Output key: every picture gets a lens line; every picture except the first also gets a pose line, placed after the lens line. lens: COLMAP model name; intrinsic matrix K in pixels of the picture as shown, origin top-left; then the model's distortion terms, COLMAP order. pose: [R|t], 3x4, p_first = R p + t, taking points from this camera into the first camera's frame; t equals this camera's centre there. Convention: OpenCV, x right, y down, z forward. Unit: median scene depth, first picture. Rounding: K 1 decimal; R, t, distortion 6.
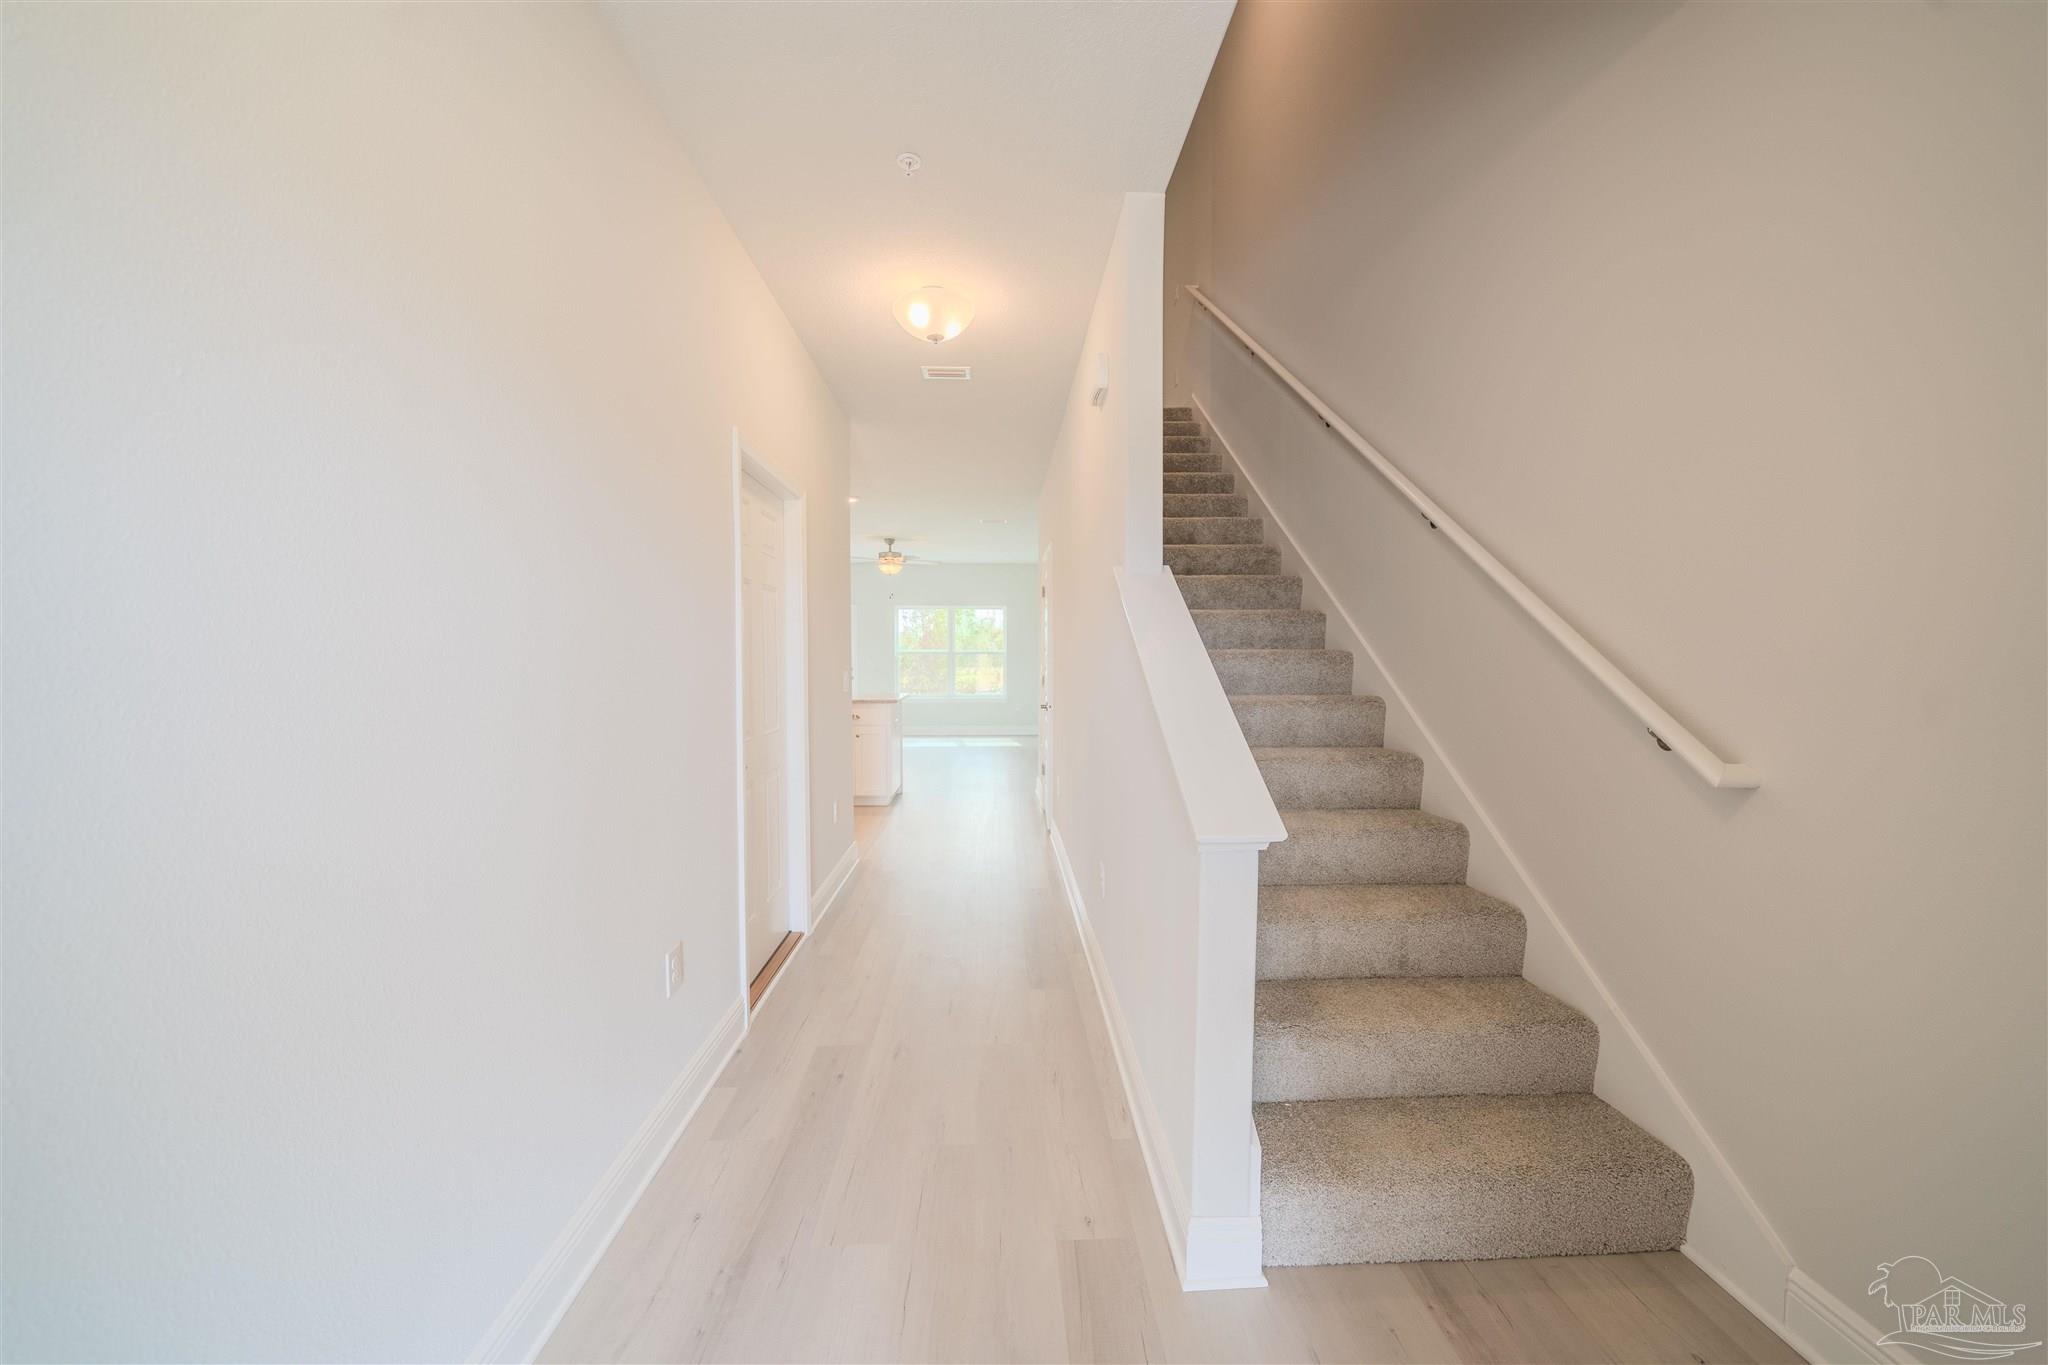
lens RADIAL K [[737.4, 0, 1027.3], [0, 737.4, 657.6], [0, 0, 1]] dist [-0.000314, -0.000011]
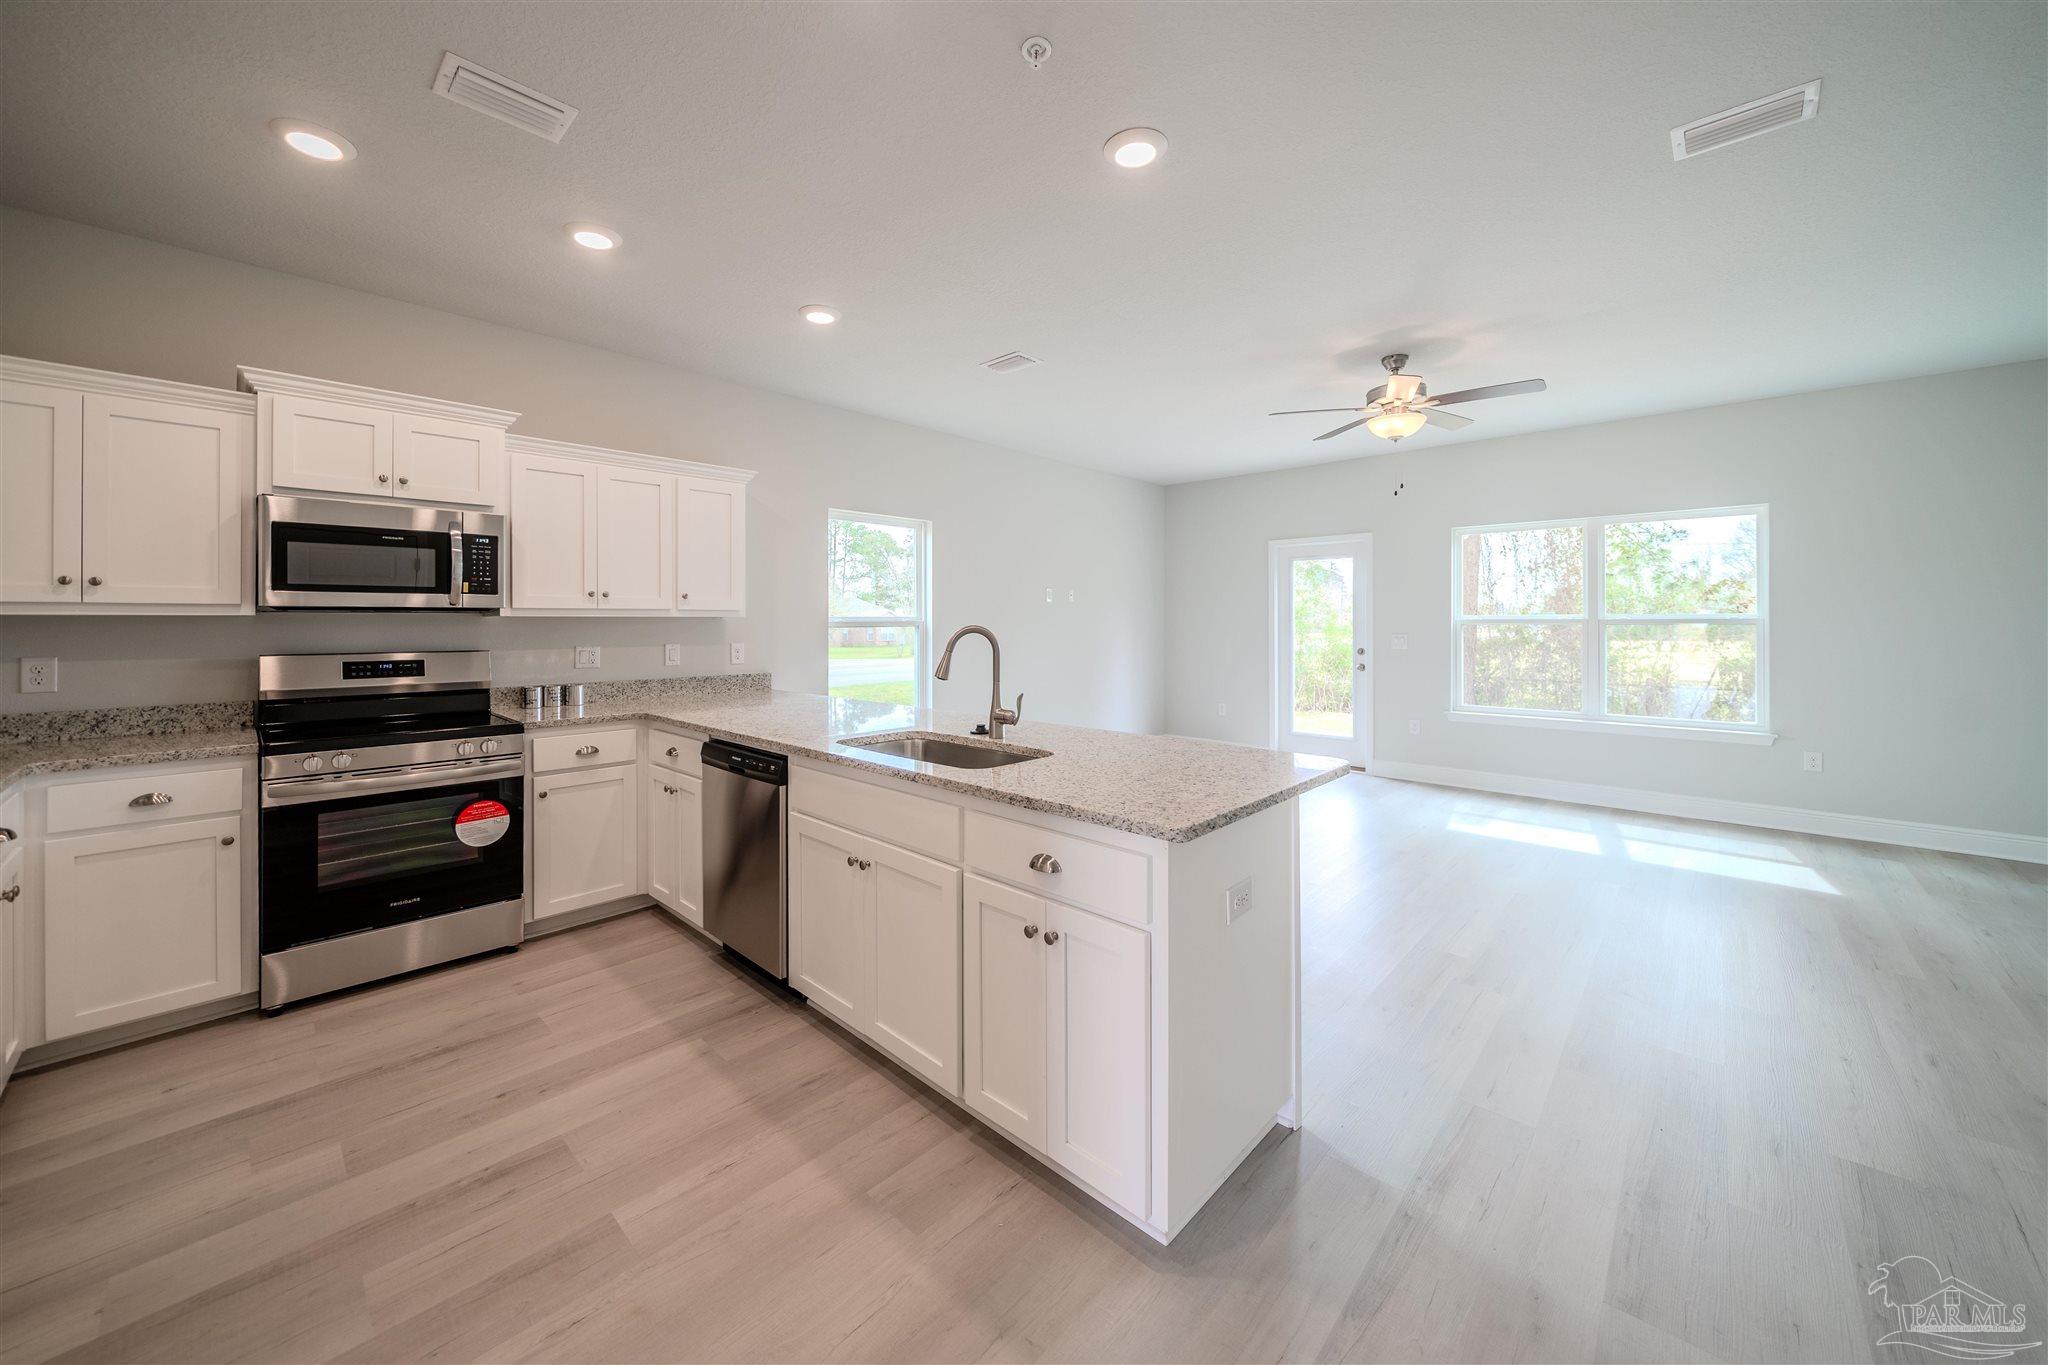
lens RADIAL K [[723.2, 0, 1020.5], [0, 723.2, 619.7], [0, 0, 1]] dist [-0.000514, 0.000010]
pose [[0.692490, -0.004246, -0.721415, -0.021473], [-0.001191, 0.999975, -0.007029, -0.003267], [0.721426, 0.005727, 0.692468, 0.373736]]
